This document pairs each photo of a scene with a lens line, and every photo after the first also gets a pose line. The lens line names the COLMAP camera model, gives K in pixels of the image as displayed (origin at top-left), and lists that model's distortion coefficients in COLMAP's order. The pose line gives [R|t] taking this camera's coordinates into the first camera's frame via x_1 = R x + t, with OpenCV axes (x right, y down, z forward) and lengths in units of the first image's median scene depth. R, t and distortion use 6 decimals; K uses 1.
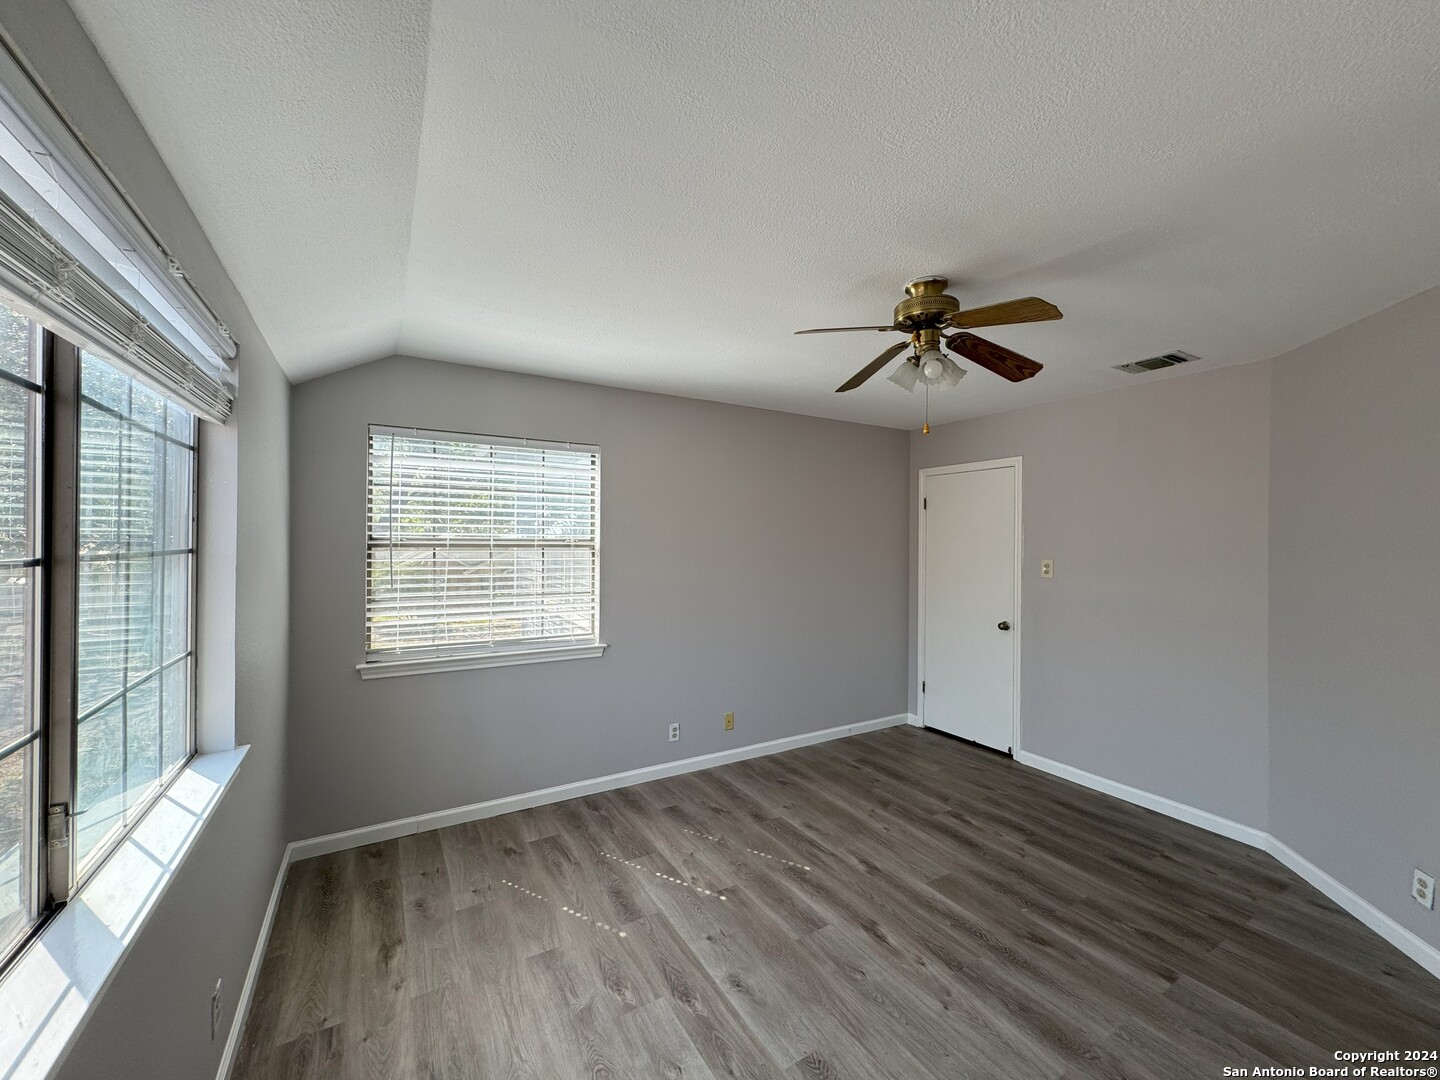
lens RADIAL K [[574.1, 0, 720.0], [0, 574.1, 540.0], [0, 0, 1]] dist [-0.001479, -0.000078]
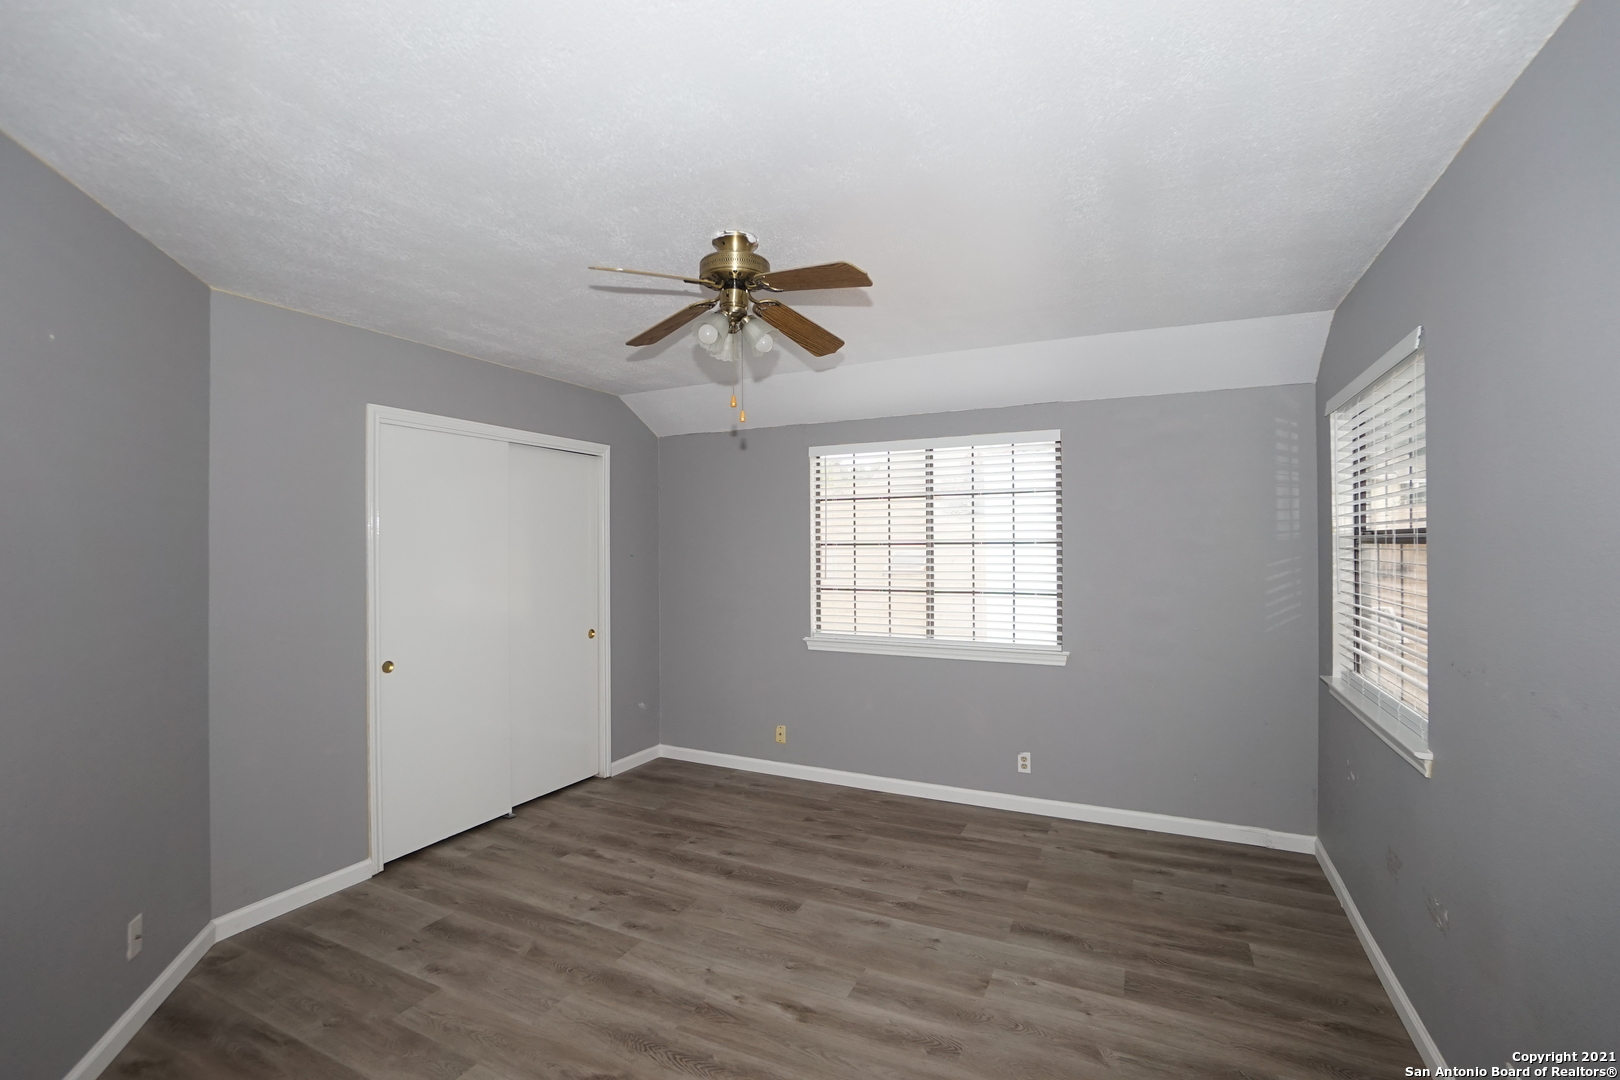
lens RADIAL K [[705.1, 0, 810.0], [0, 705.1, 540.0], [0, 0, 1]] dist [-0.000364, -0.000014]
pose [[-0.835174, -0.005500, -0.549959, 0.801852], [0.003043, 0.999889, -0.014619, 0.029147], [0.549978, -0.013883, -0.835064, 1.840268]]
